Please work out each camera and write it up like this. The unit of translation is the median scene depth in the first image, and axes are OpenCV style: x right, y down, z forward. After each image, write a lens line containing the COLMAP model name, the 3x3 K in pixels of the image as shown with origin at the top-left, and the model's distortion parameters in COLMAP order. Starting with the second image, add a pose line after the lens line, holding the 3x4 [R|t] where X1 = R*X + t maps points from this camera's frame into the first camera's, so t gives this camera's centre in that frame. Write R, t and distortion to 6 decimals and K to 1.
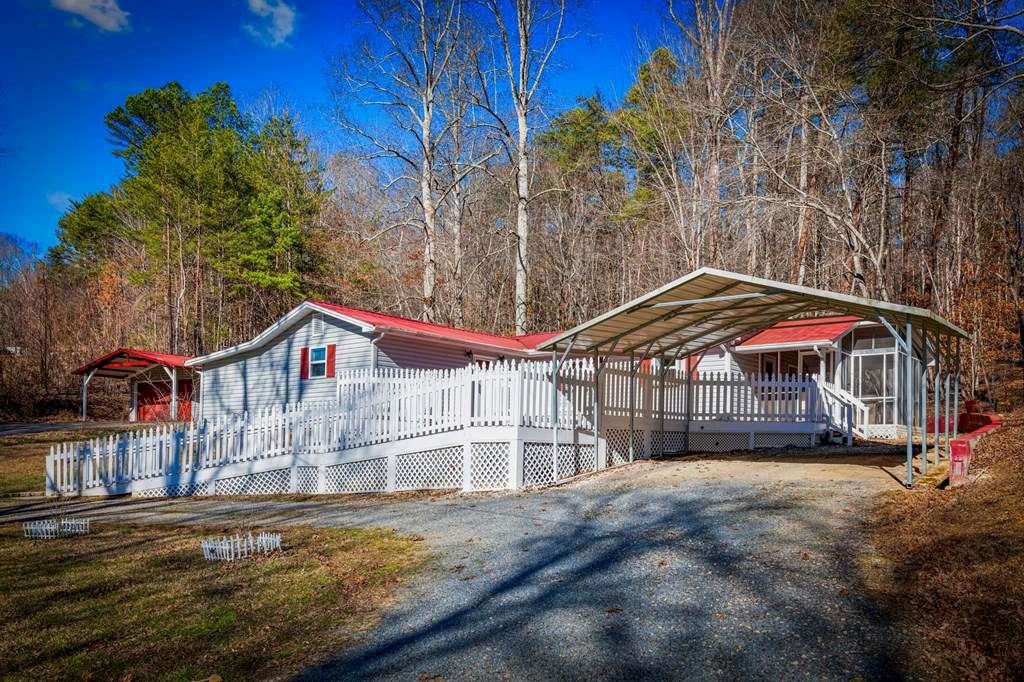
lens RADIAL K [[737.4, 0, 512.3], [0, 737.4, 372.4], [0, 0, 1]] dist [0.054668, -0.056251]
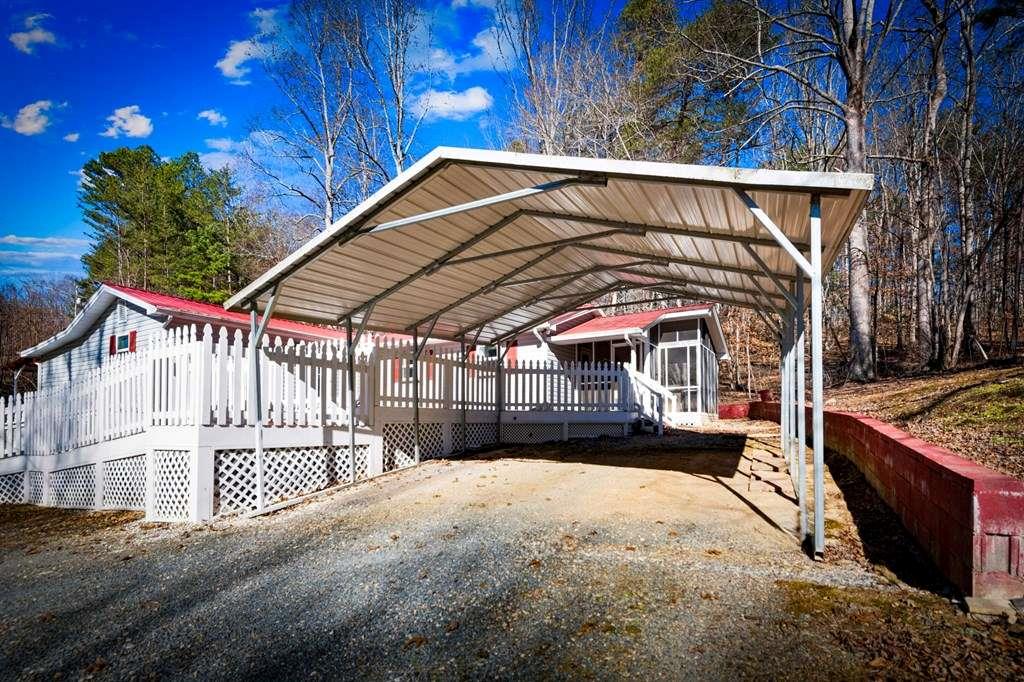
lens RADIAL K [[407.9, 0, 512.6], [0, 407.9, 343.2], [0, 0, 1]] dist [0.015412, -0.006105]
pose [[0.993161, 0.012287, 0.116106, 0.189888], [-0.002179, 0.996225, -0.086784, 0.023643], [-0.116734, 0.085938, 0.989438, 0.468034]]
